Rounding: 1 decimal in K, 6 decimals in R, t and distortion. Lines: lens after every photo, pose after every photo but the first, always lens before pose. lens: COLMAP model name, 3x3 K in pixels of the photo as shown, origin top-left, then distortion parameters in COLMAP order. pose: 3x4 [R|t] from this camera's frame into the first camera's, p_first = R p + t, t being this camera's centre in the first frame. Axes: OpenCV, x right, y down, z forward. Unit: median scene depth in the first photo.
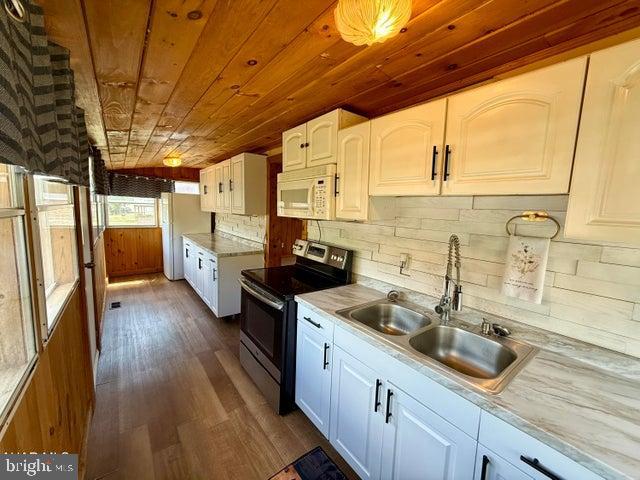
lens RADIAL K [[254.9, 0, 319.0], [0, 254.9, 239.5], [0, 0, 1]] dist [-0.001541, 0.000235]
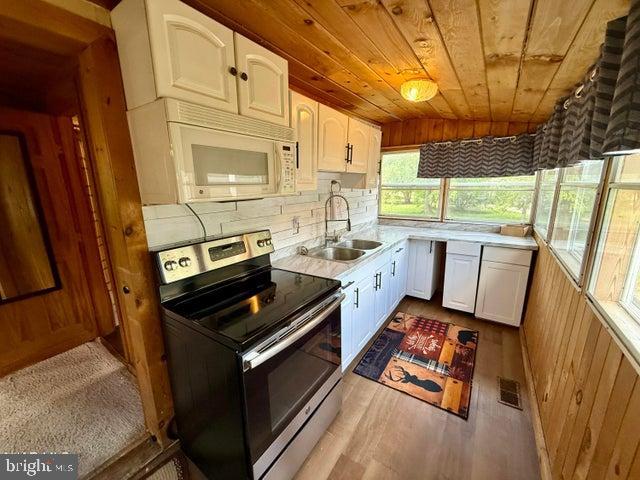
lens RADIAL K [[254.9, 0, 317.2], [0, 254.9, 239.6], [0, 0, 1]] dist [-0.001541, 0.000235]
pose [[-0.298626, -0.234610, 0.925084, -0.355430], [0.118898, 0.952616, 0.279974, -0.070832], [-0.946935, 0.193598, -0.256581, 0.503095]]
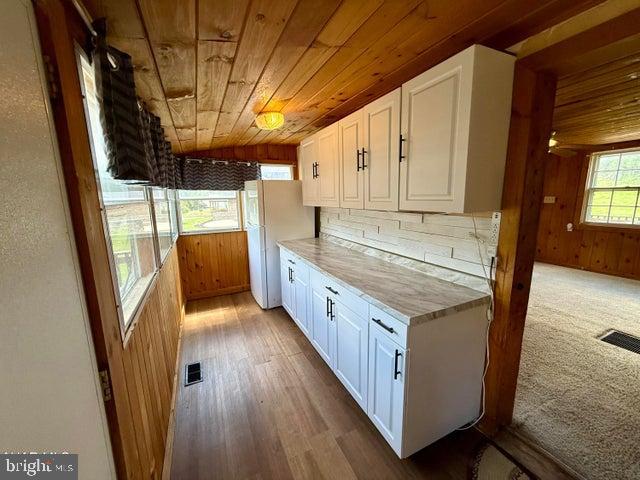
lens RADIAL K [[254.9, 0, 318.5], [0, 254.9, 238.5], [0, 0, 1]] dist [-0.001541, 0.000235]
pose [[0.974143, -0.018237, -0.225197, -0.312601], [0.028332, 0.998729, 0.041677, -0.060008], [0.224151, -0.046980, 0.973421, 0.416540]]
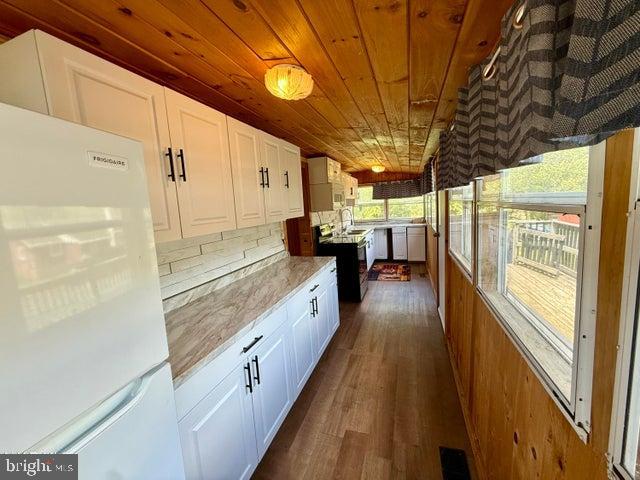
lens RADIAL K [[257.3, 0, 322.8], [0, 257.3, 240.7], [0, 0, 1]] dist [0.000751, -0.000001]
pose [[-0.551820, -0.112588, 0.826329, -0.805934], [0.149456, 0.961453, 0.230805, -0.157756], [-0.820462, 0.250862, -0.513722, 1.059210]]
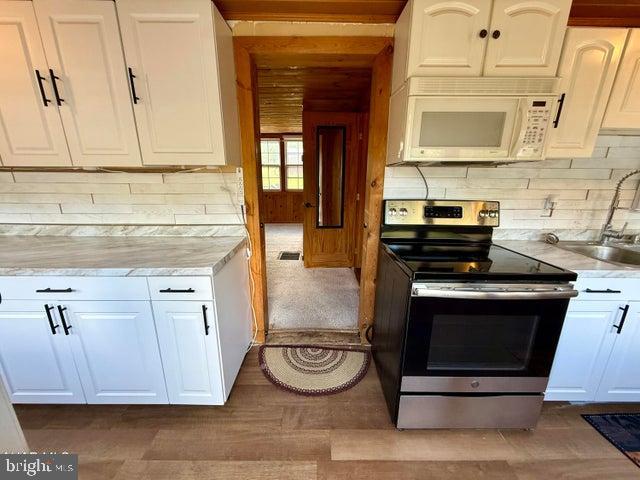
lens RADIAL K [[254.9, 0, 318.1], [0, 254.9, 238.5], [0, 0, 1]] dist [-0.001541, 0.000235]
pose [[0.610217, -0.231145, 0.757765, -0.410738], [0.111427, 0.972024, 0.206770, -0.035093], [-0.784359, -0.041739, 0.618901, 0.442395]]
